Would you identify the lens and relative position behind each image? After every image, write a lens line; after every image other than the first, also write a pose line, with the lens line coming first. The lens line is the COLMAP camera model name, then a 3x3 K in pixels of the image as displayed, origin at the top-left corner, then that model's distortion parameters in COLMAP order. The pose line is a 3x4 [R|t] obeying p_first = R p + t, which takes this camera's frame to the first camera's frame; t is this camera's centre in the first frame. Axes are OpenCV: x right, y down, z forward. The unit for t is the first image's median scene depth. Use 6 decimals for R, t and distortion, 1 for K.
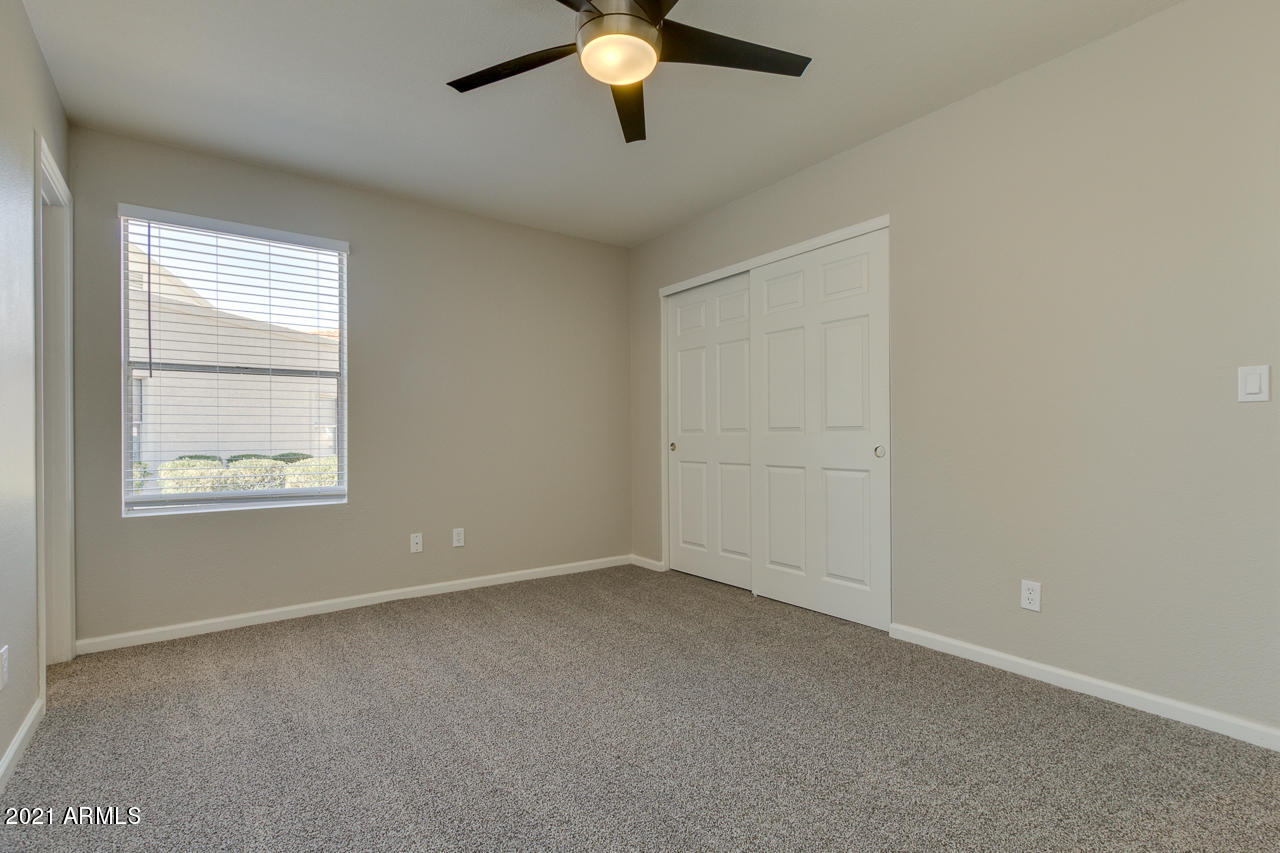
lens RADIAL K [[591.0, 0, 642.4], [0, 591.0, 432.9], [0, 0, 1]] dist [0.001341, 0.000066]
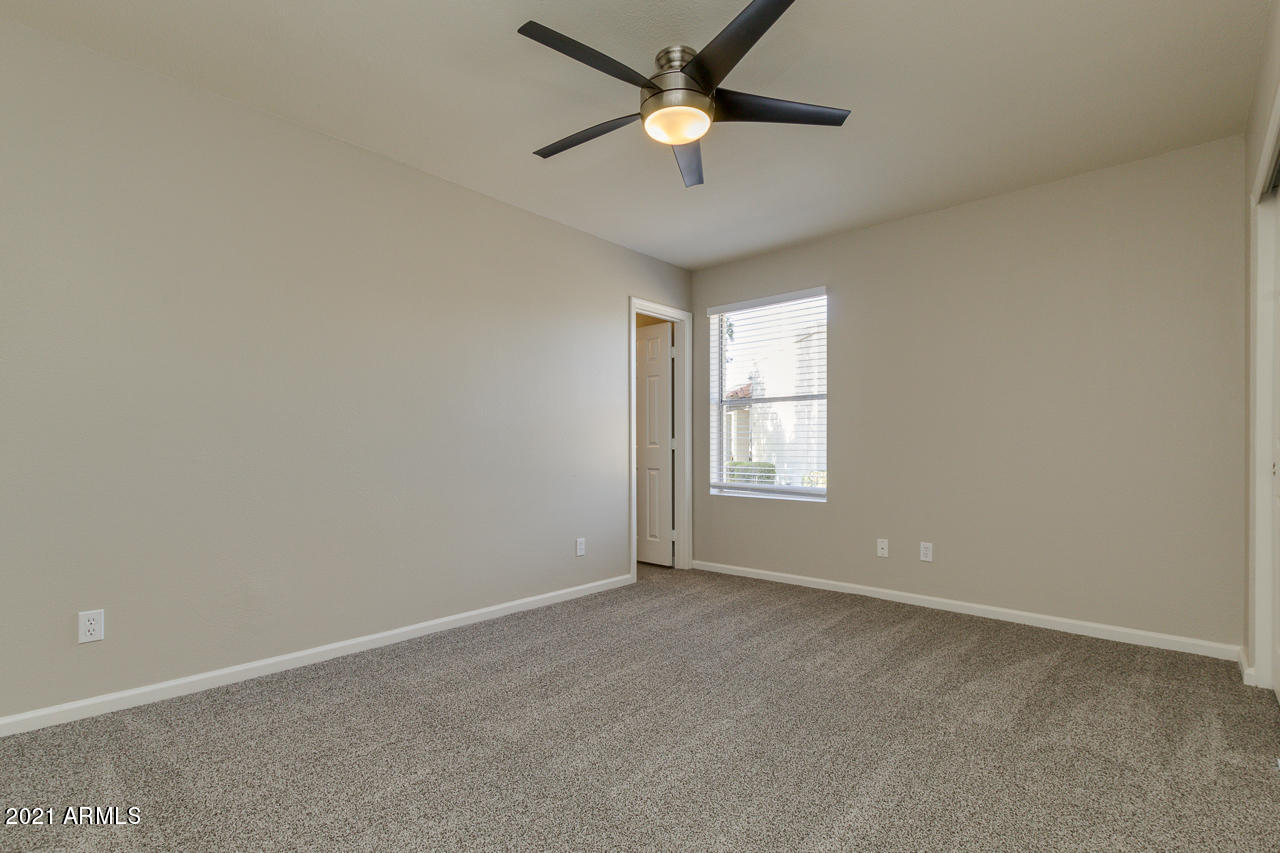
lens RADIAL K [[591.0, 0, 640.1], [0, 591.0, 434.6], [0, 0, 1]] dist [0.001341, 0.000066]
pose [[0.202586, -0.014111, -0.979163, 0.602992], [-0.002257, 0.999887, -0.014877, -0.000239], [0.979262, 0.005224, 0.202532, 0.380925]]
